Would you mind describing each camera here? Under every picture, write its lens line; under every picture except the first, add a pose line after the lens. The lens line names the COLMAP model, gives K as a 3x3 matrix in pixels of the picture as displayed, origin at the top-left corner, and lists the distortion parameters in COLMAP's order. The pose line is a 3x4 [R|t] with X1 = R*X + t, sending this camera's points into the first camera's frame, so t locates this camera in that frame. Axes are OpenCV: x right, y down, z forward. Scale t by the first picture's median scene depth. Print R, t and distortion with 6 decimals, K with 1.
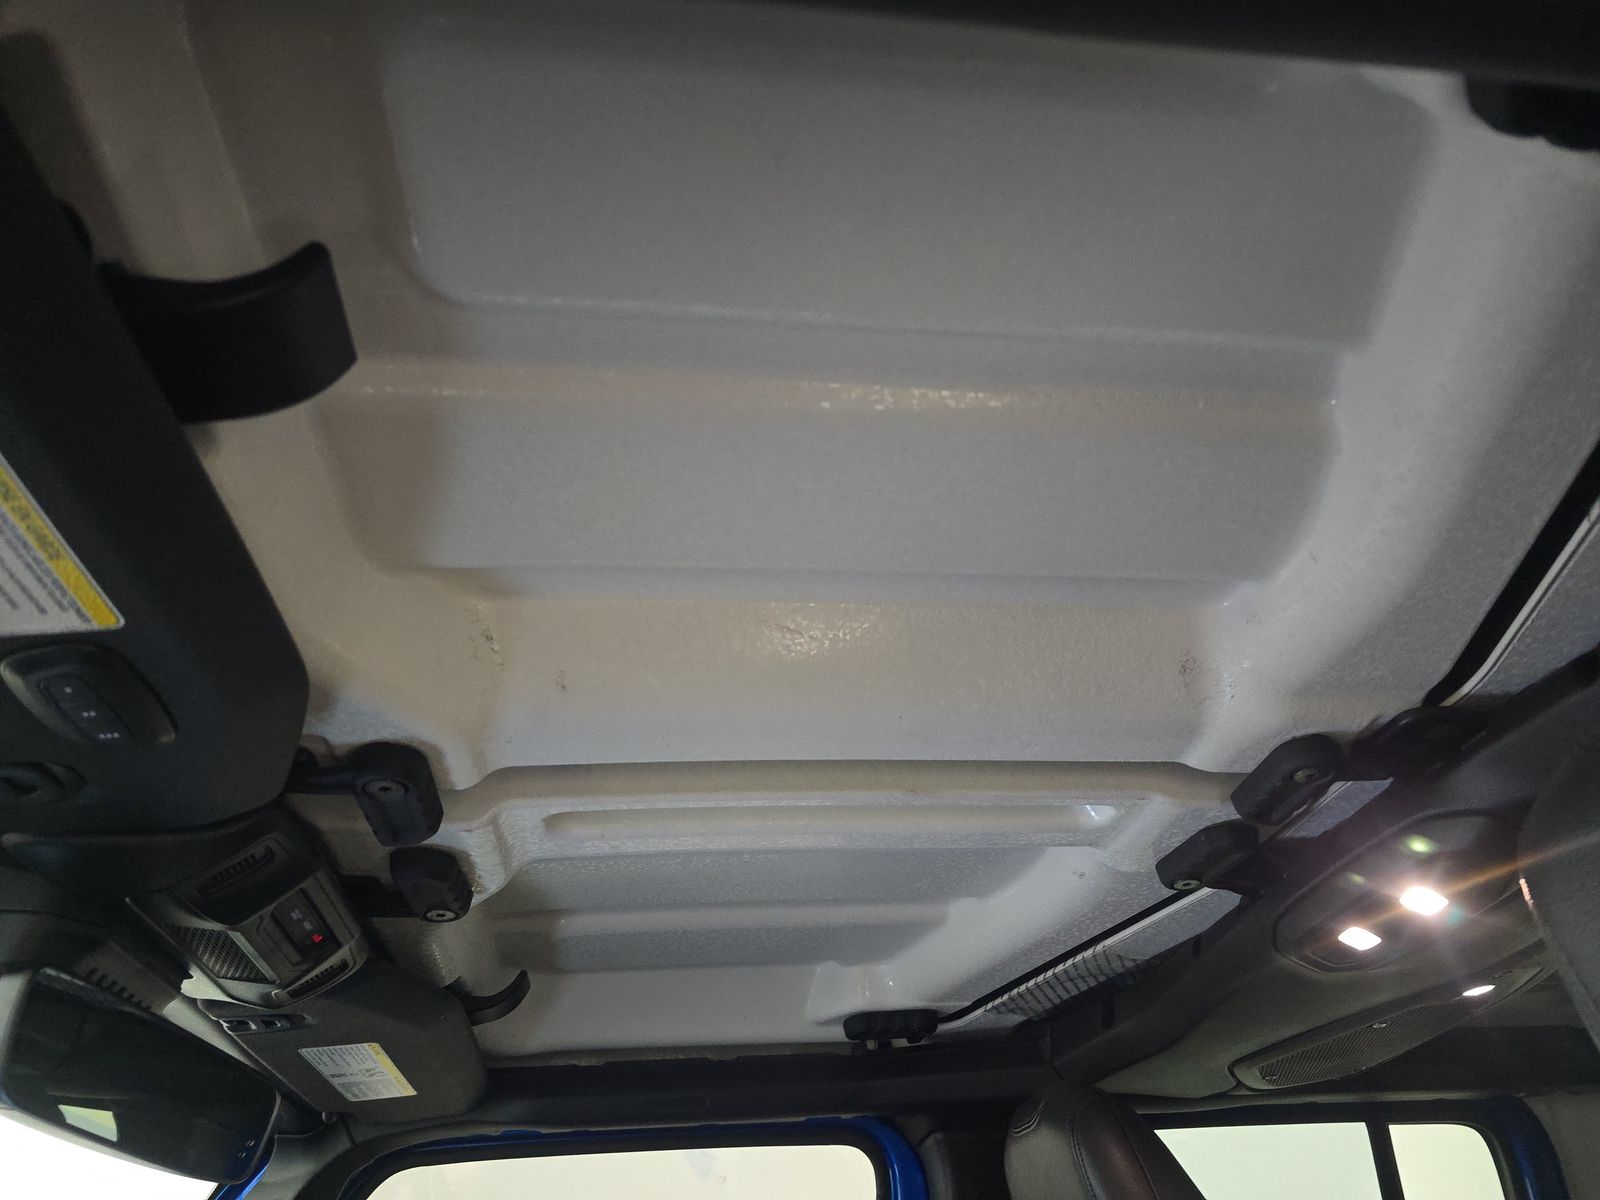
lens RADIAL K [[1073.7, 0, 800.0], [0, 1073.7, 600.0], [0, 0, 1]] dist [0.091503, 0.000765]
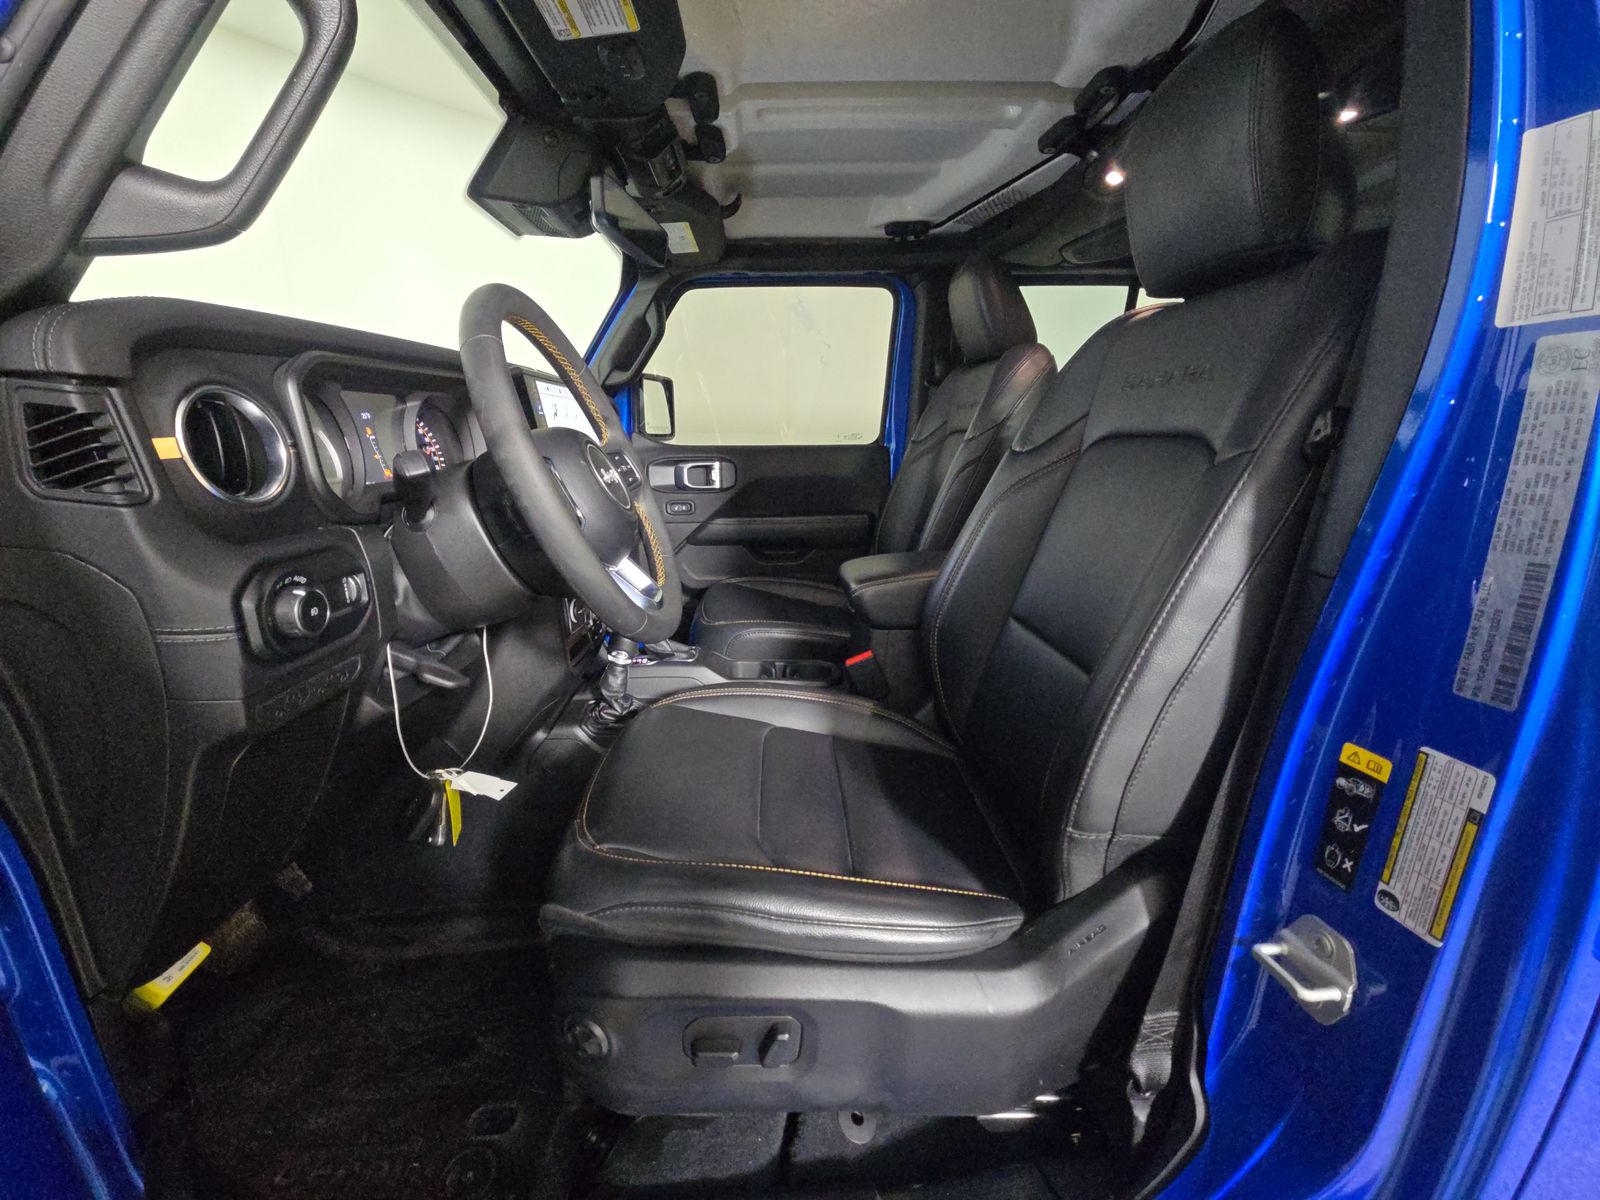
lens RADIAL K [[631.3, 0, 800.0], [0, 631.3, 600.0], [0, 0, 1]] dist [0.026831, -0.019881]
pose [[0.995945, 0.061627, -0.065539, 0.000633], [0.009827, 0.649622, 0.760194, -0.105871], [0.089424, -0.757755, 0.646382, -0.453756]]
